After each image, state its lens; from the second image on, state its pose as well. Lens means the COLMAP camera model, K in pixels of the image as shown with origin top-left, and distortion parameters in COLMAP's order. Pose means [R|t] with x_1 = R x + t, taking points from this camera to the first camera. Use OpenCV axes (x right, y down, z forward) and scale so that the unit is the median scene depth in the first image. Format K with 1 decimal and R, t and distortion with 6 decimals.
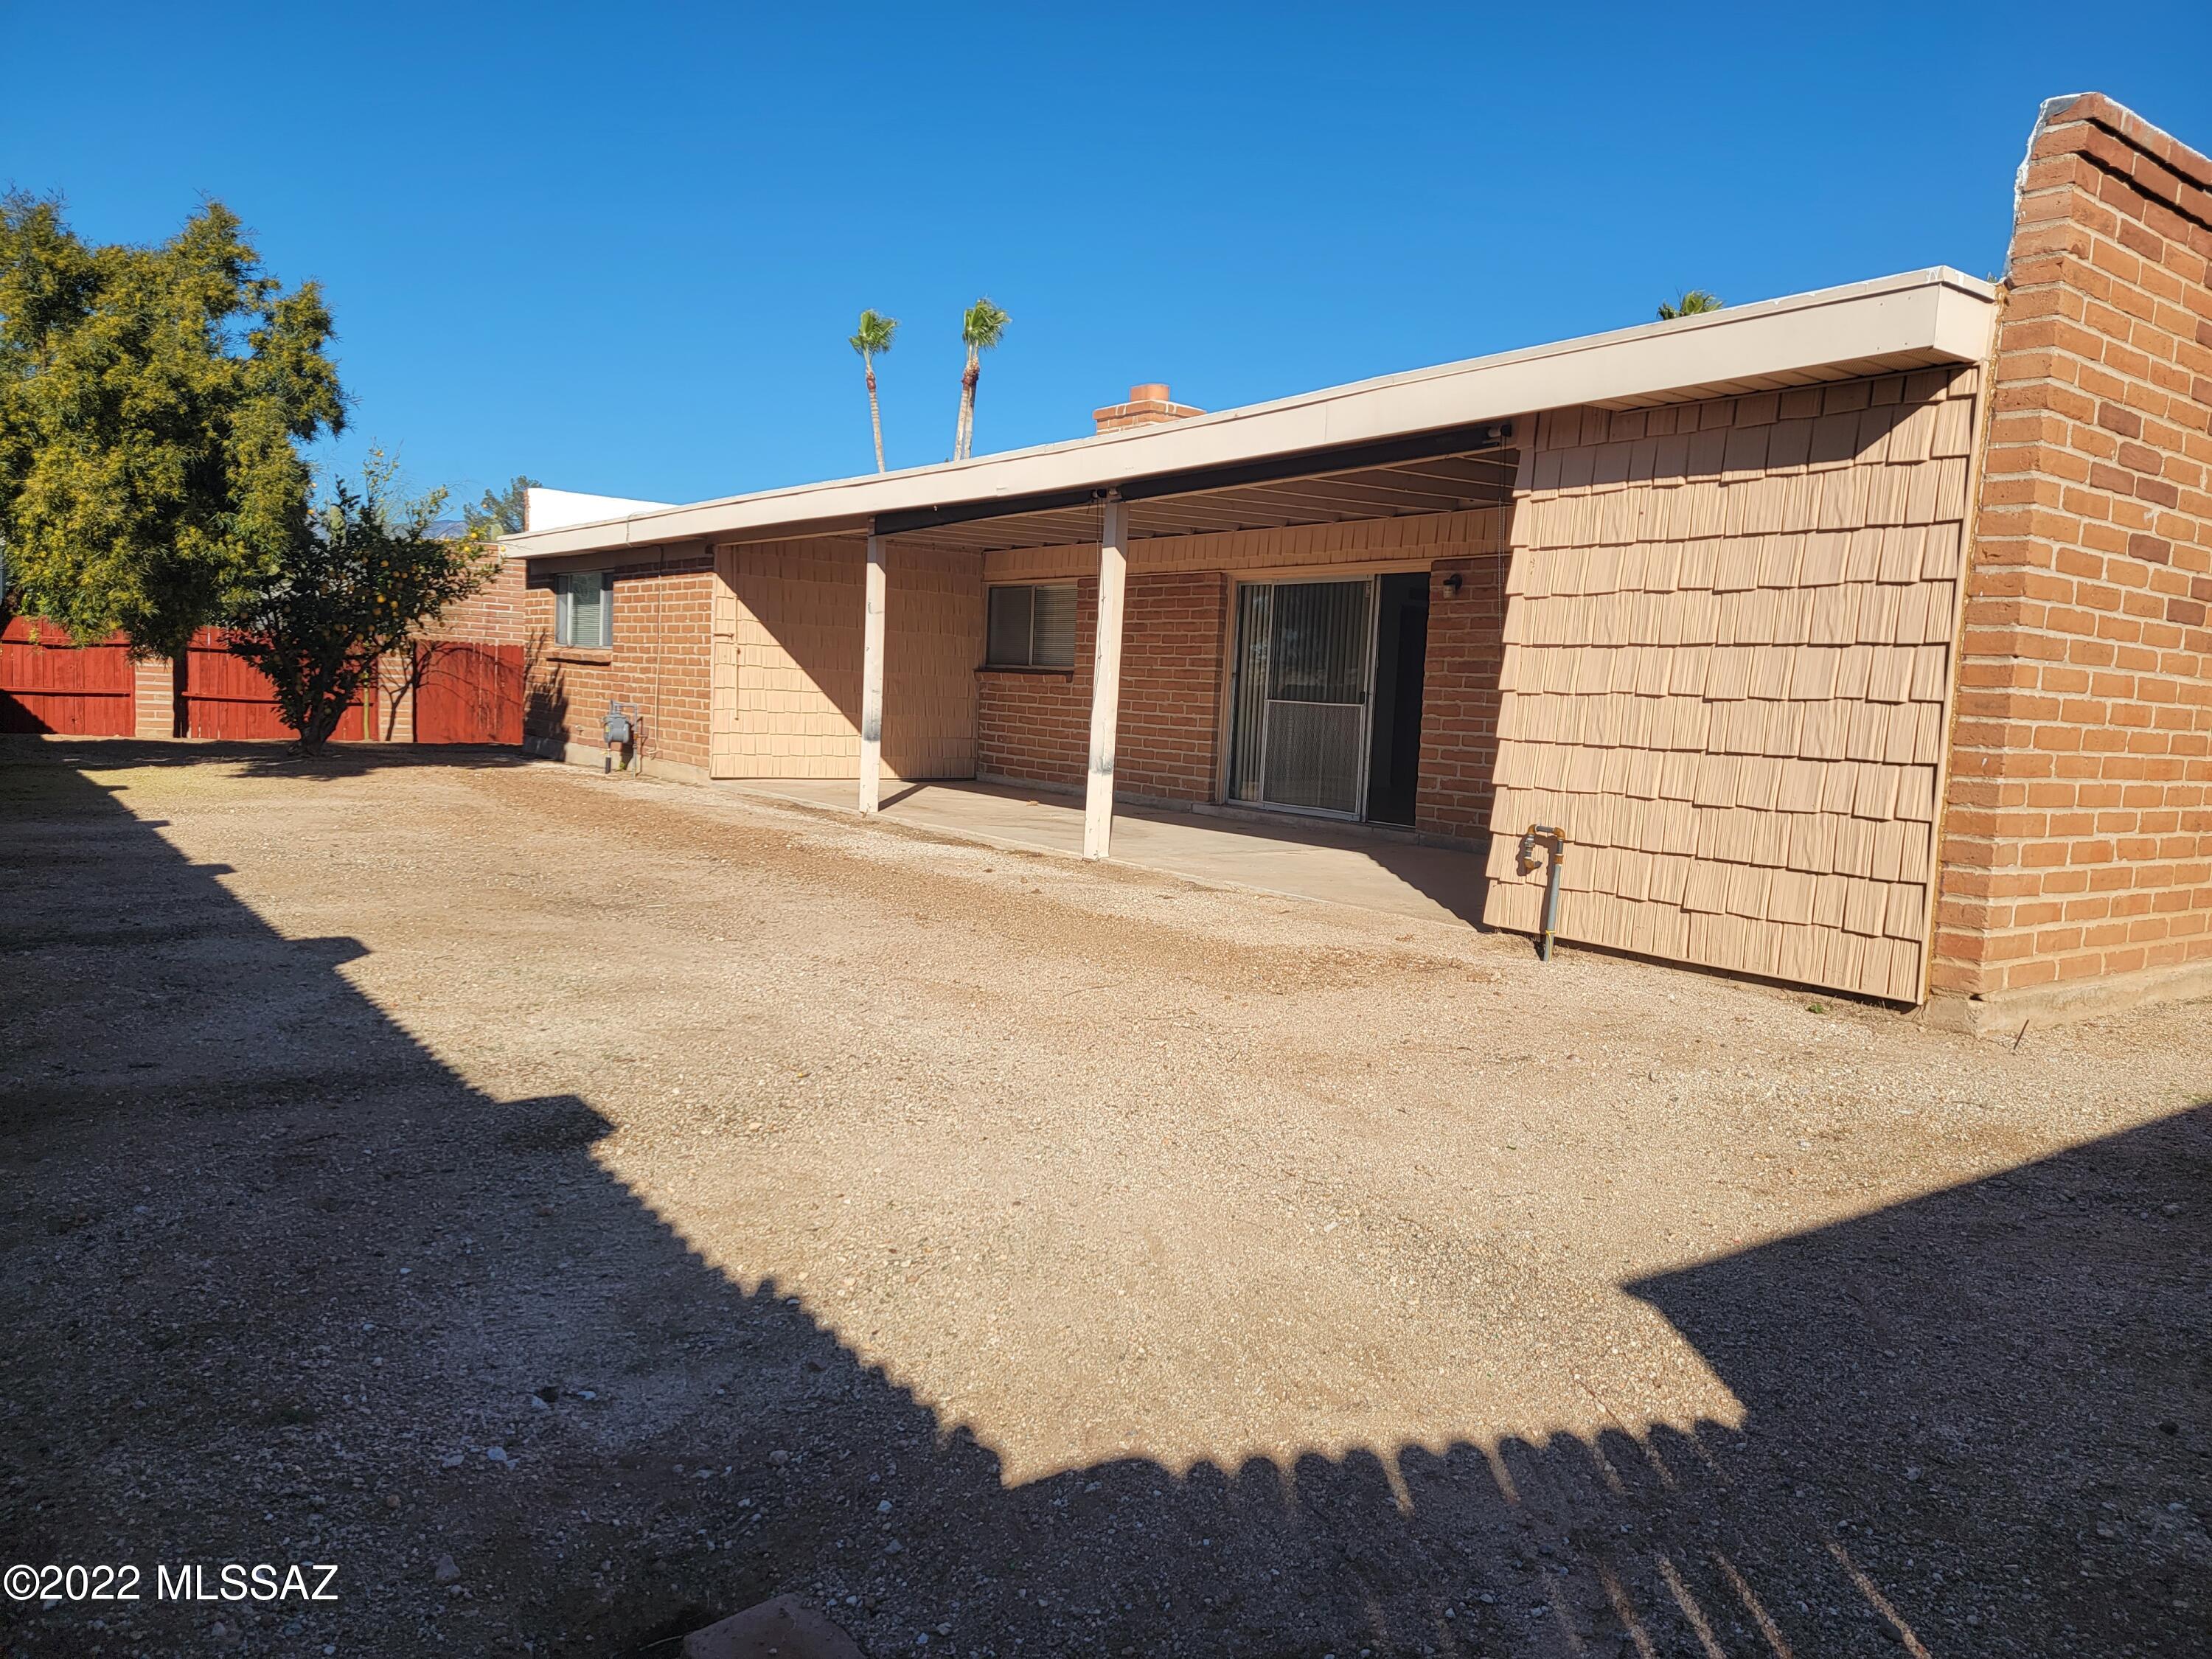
lens RADIAL K [[1524.9, 0, 1092.9], [0, 1524.9, 831.3], [0, 0, 1]] dist [0.091342, -0.085864]
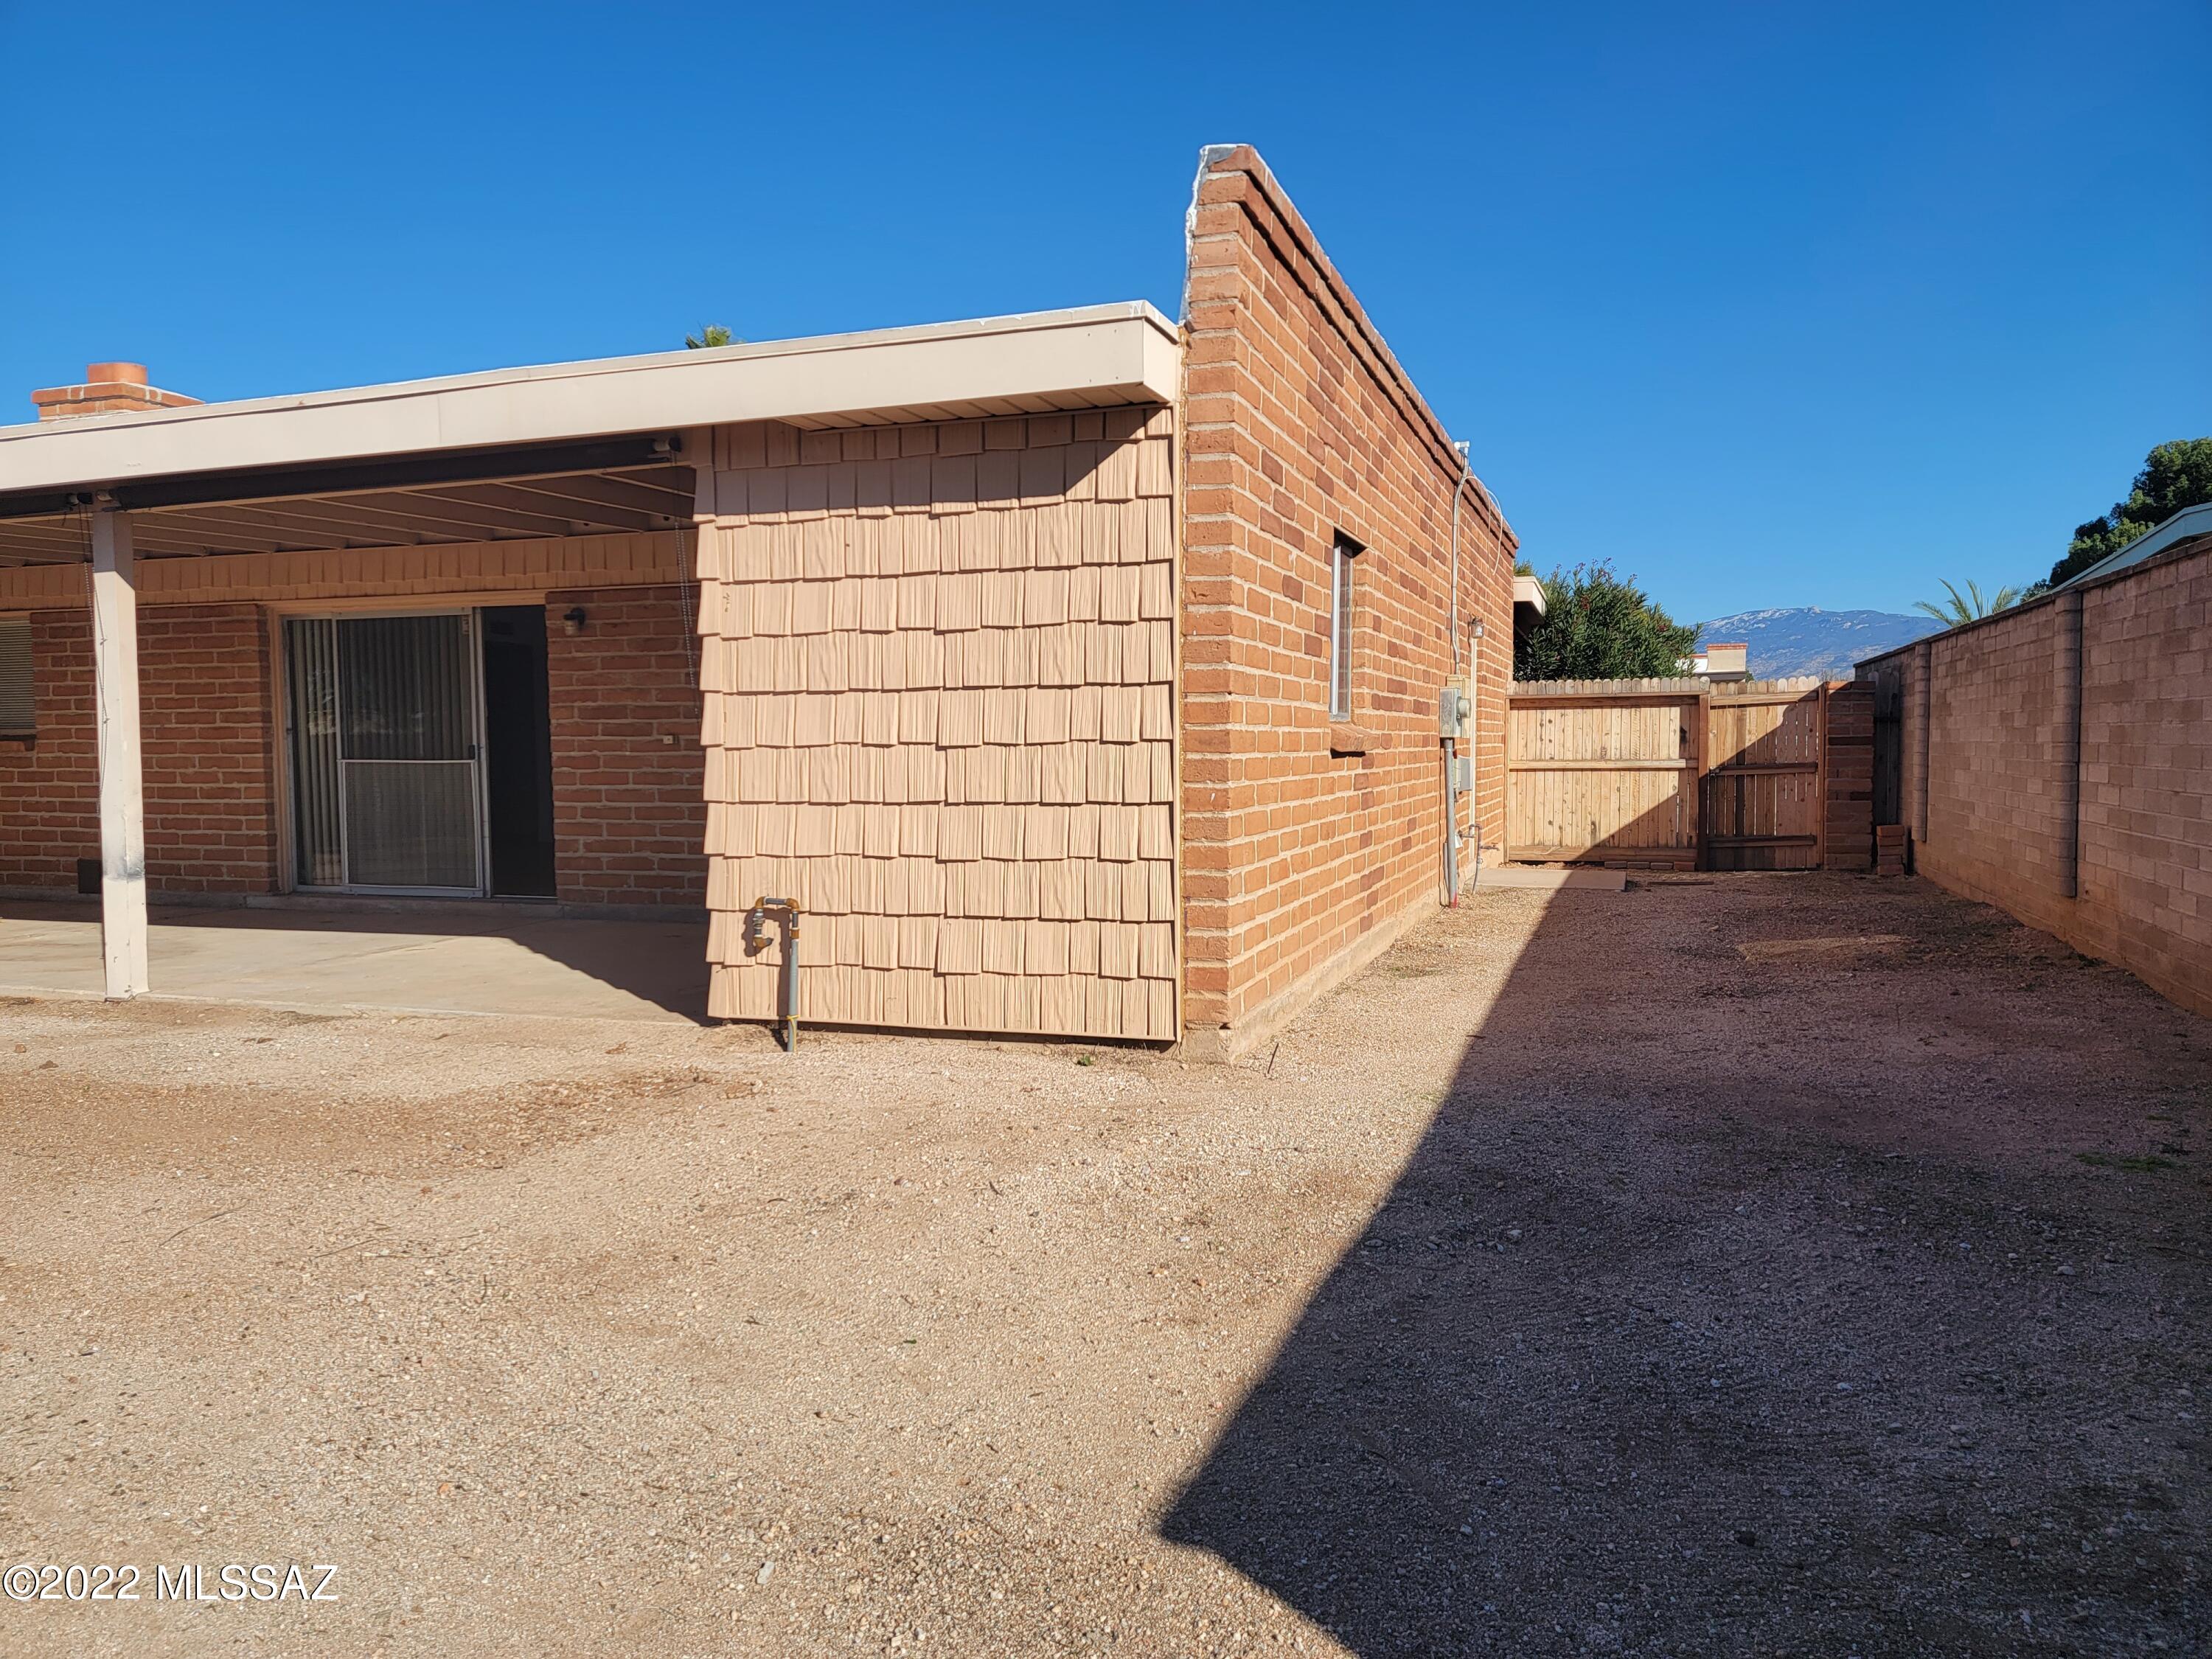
lens RADIAL K [[1524.9, 0, 1092.9], [0, 1524.9, 831.3], [0, 0, 1]] dist [0.091342, -0.085864]
pose [[0.822172, -0.090490, 0.562001, -0.047659], [0.100664, 0.994837, 0.012918, -0.036826], [-0.560268, 0.045953, 0.827036, 0.187418]]
